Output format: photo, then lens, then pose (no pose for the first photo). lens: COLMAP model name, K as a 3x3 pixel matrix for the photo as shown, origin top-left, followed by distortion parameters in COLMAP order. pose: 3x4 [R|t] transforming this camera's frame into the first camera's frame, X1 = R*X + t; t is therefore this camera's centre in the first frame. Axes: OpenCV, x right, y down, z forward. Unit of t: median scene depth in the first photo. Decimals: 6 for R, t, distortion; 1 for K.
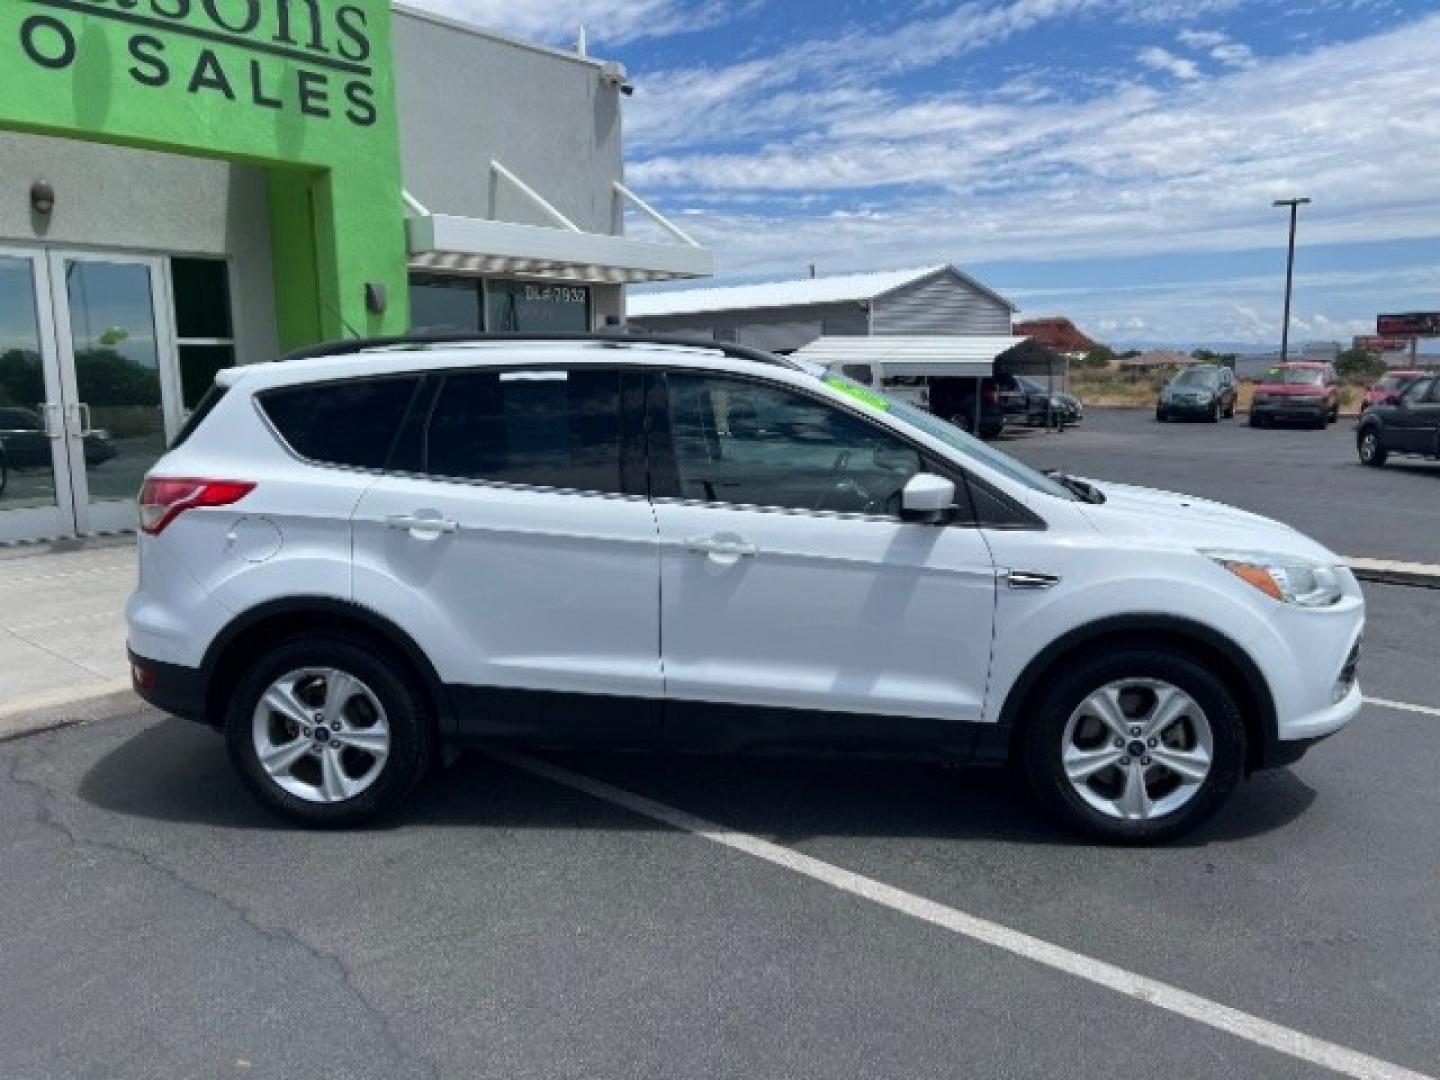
lens RADIAL K [[1097.5, 0, 723.7], [0, 1097.5, 543.6], [0, 0, 1]] dist [0.062920, -0.069566]
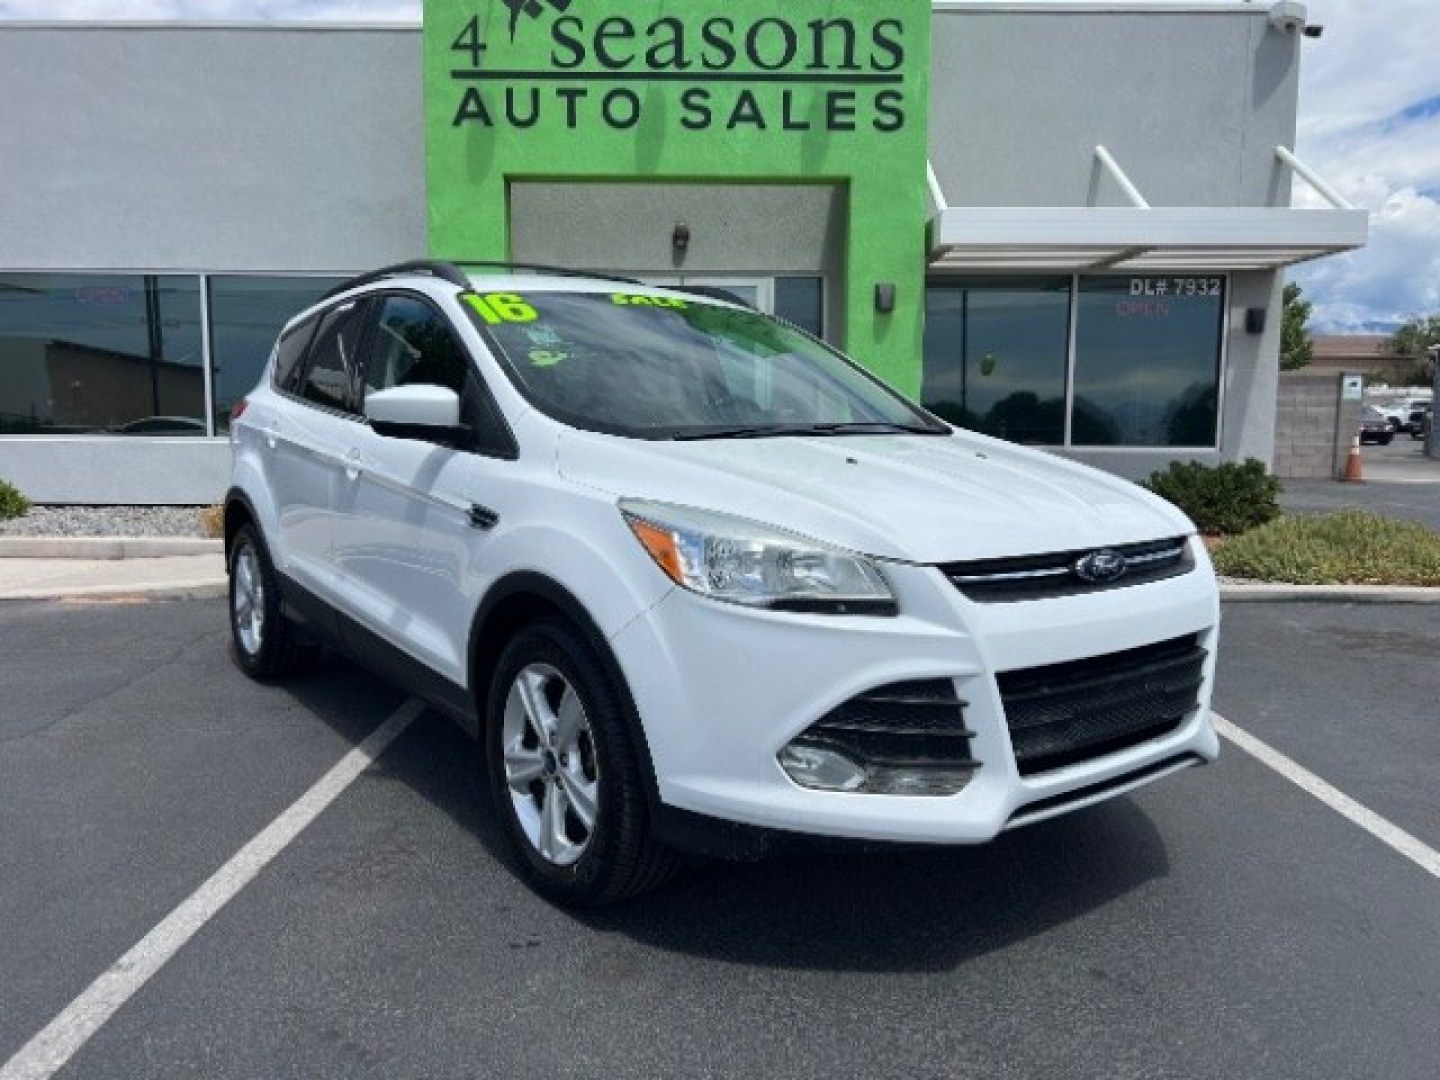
lens RADIAL K [[1097.5, 0, 723.7], [0, 1097.5, 543.6], [0, 0, 1]] dist [0.062920, -0.069566]
pose [[0.647191, 0.101851, -0.755493, 0.422540], [-0.132501, 0.990979, 0.020091, 0.005000], [0.750724, 0.087101, 0.654848, 0.255925]]
